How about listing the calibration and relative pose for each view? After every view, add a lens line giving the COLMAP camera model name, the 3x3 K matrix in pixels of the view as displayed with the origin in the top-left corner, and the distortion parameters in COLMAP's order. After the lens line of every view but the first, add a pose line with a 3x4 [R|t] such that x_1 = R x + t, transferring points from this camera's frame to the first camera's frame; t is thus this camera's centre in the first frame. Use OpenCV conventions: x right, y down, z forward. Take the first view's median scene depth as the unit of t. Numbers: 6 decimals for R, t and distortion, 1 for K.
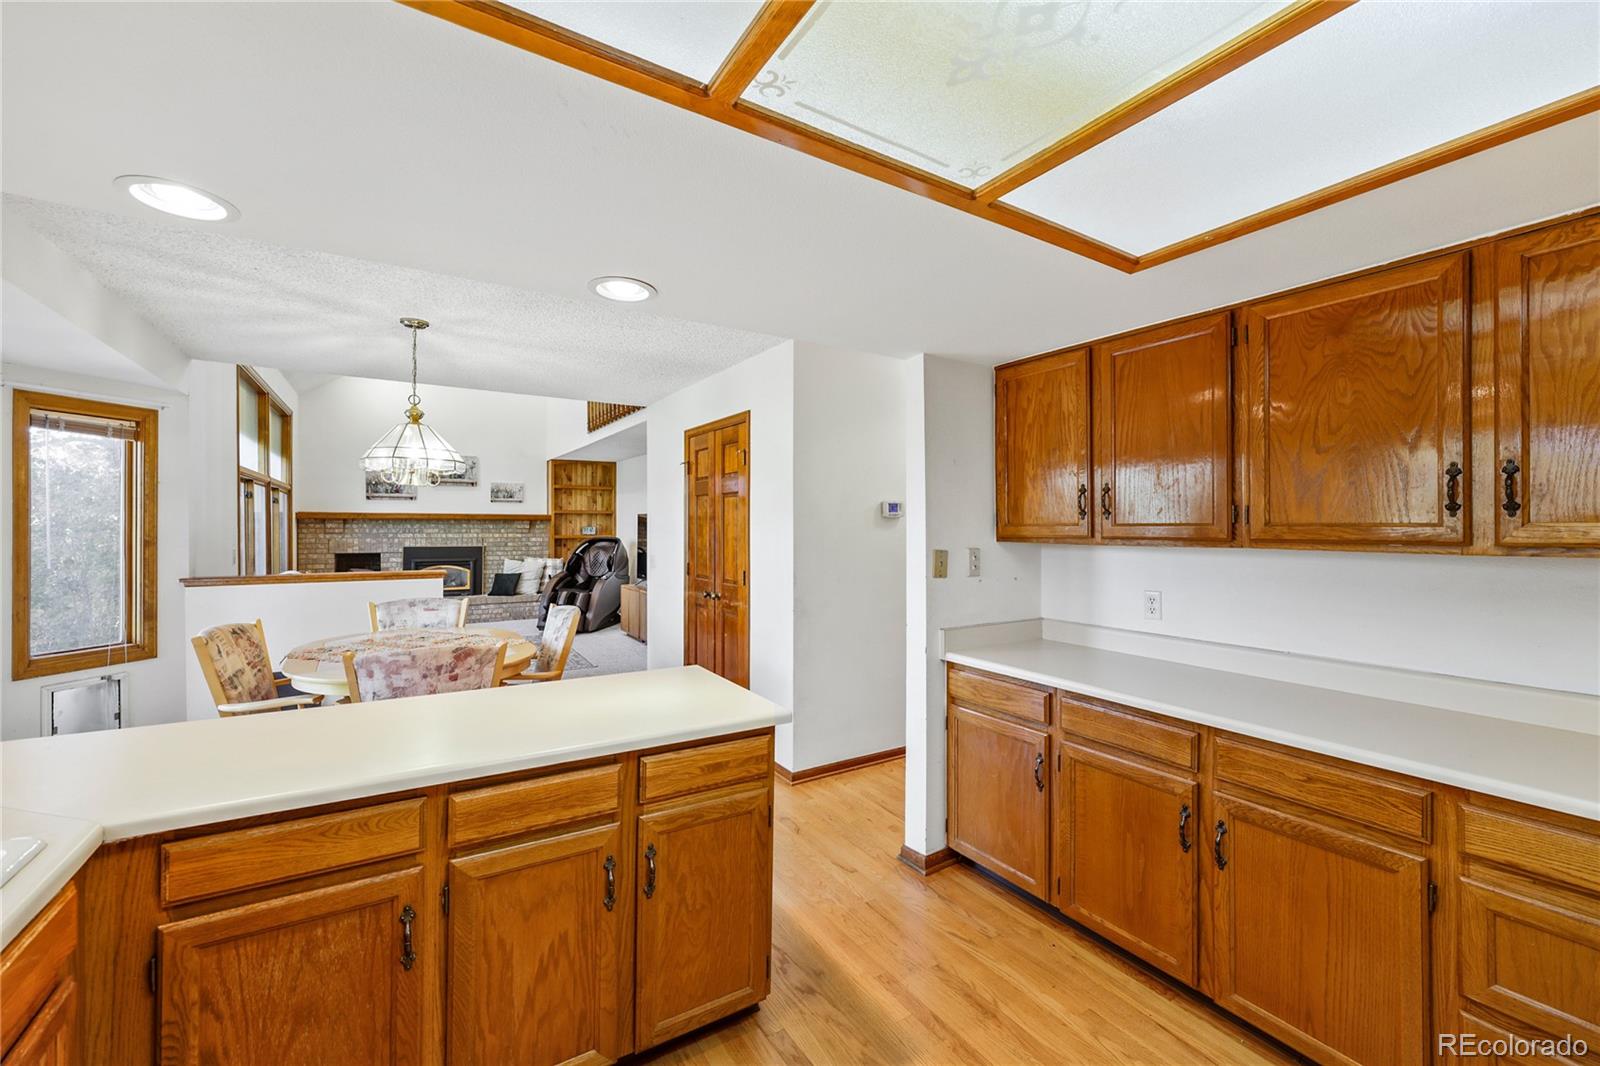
lens RADIAL K [[648.0, 0, 798.9], [0, 648.0, 521.8], [0, 0, 1]] dist [-0.000232, -0.000131]
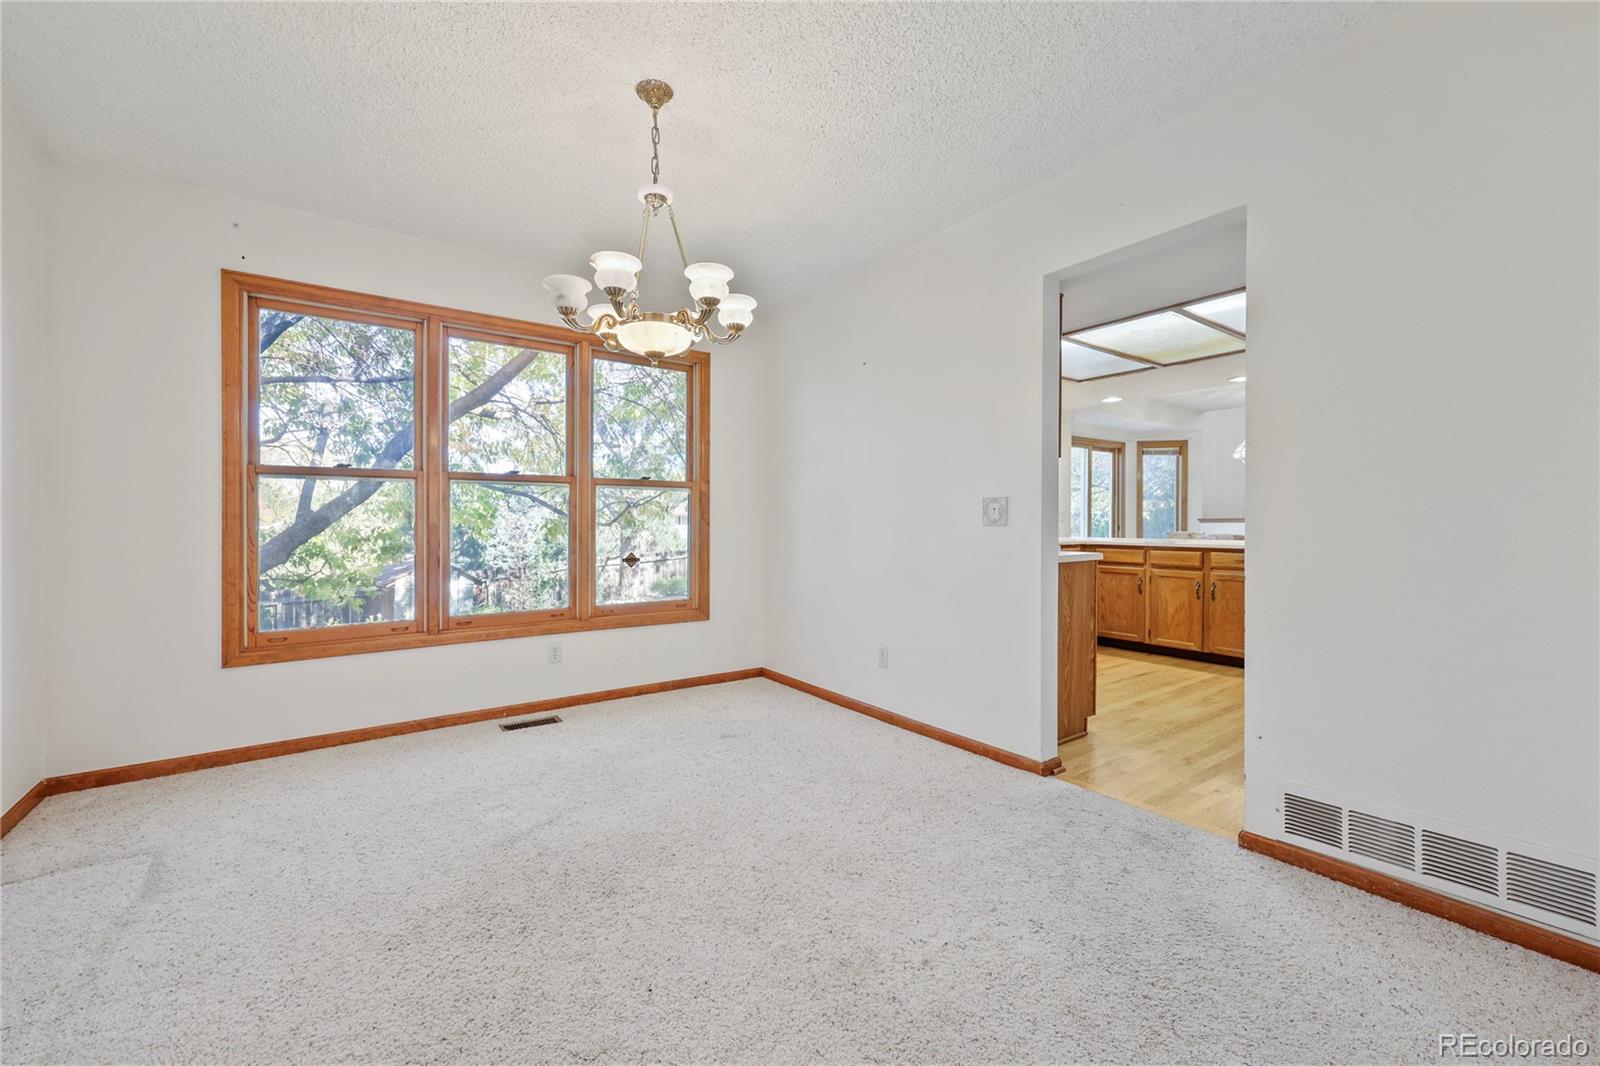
lens RADIAL K [[645.6, 0, 795.1], [0, 645.6, 542.0], [0, 0, 1]] dist [0.000973, 0.000031]
pose [[0.061508, 0.023409, -0.997832, 1.001228], [0.016490, 0.999565, 0.024466, 0.086228], [0.997970, -0.017959, 0.061095, -0.409853]]
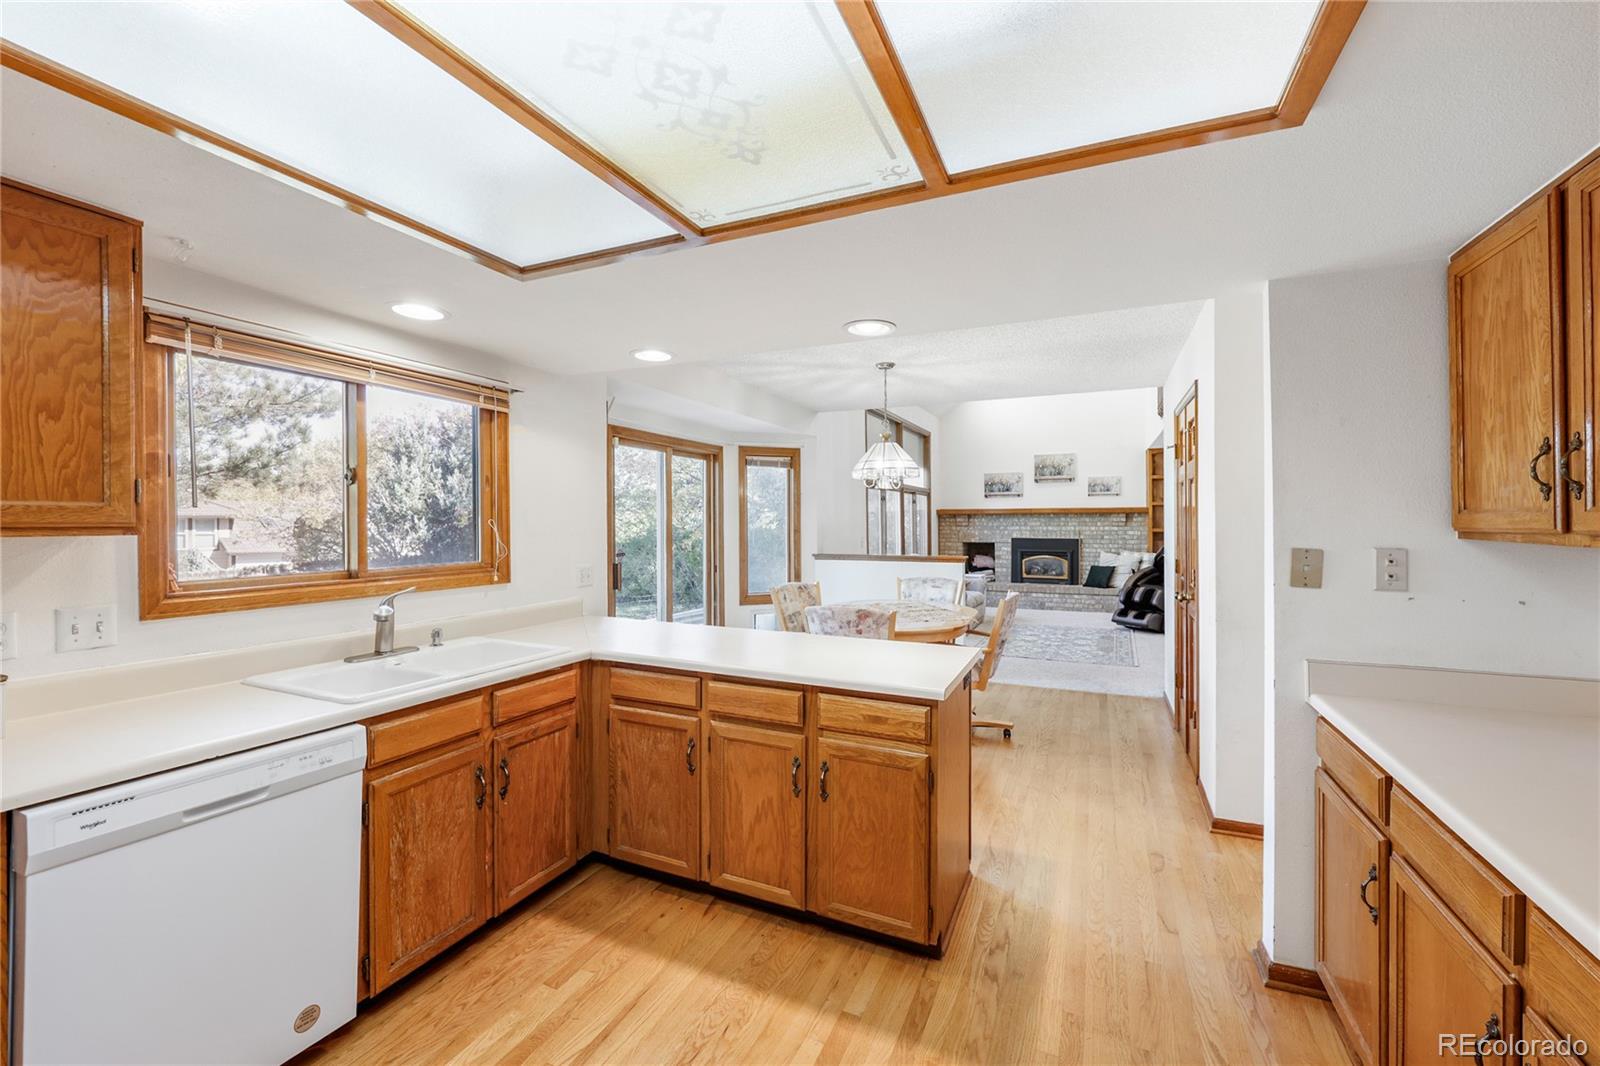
lens RADIAL K [[656.8, 0, 798.5], [0, 656.8, 519.2], [0, 0, 1]] dist [-0.000483, -0.000088]
pose [[0.549449, -0.006332, -0.835503, 0.338792], [0.011116, 0.999938, -0.000268, 0.003706], [0.835453, -0.009140, 0.549485, 0.092112]]
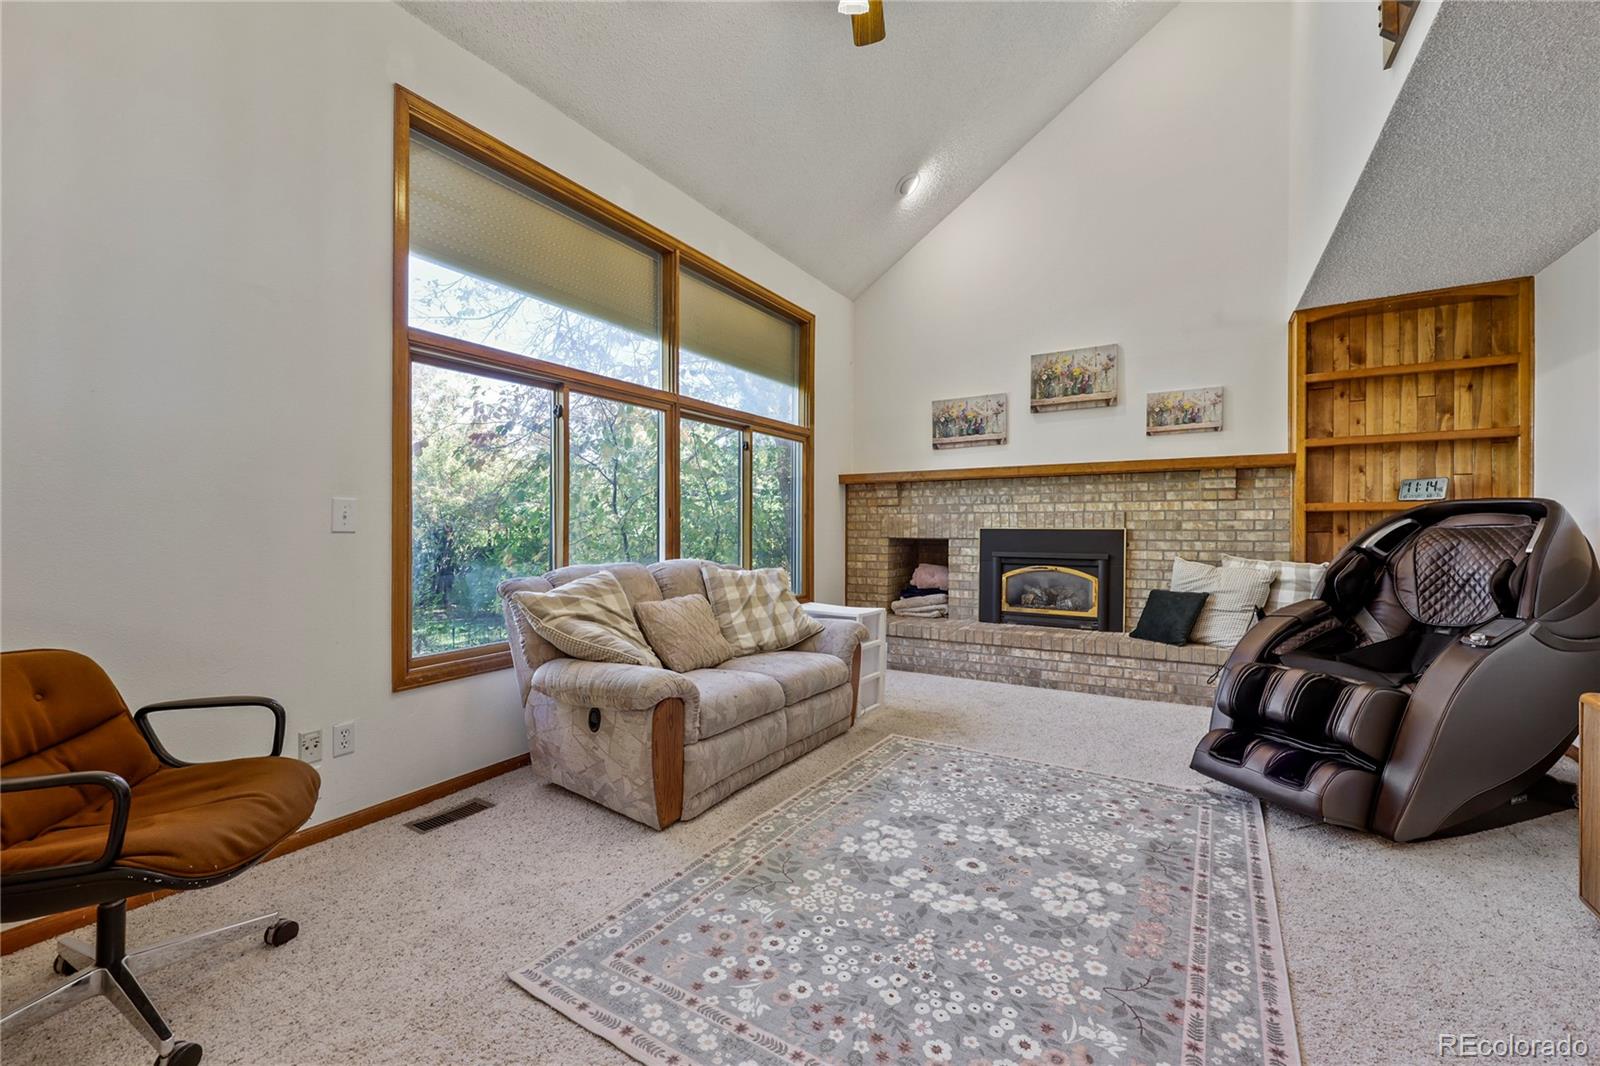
lens RADIAL K [[654.8, 0, 800.0], [0, 654.8, 533.0], [0, 0, 1]] dist [-0.000388, -0.000155]
pose [[0.448712, 0.003609, -0.893669, -0.386347], [0.007476, 0.999942, 0.007791, 0.079936], [0.893645, -0.010177, 0.448659, 1.316477]]
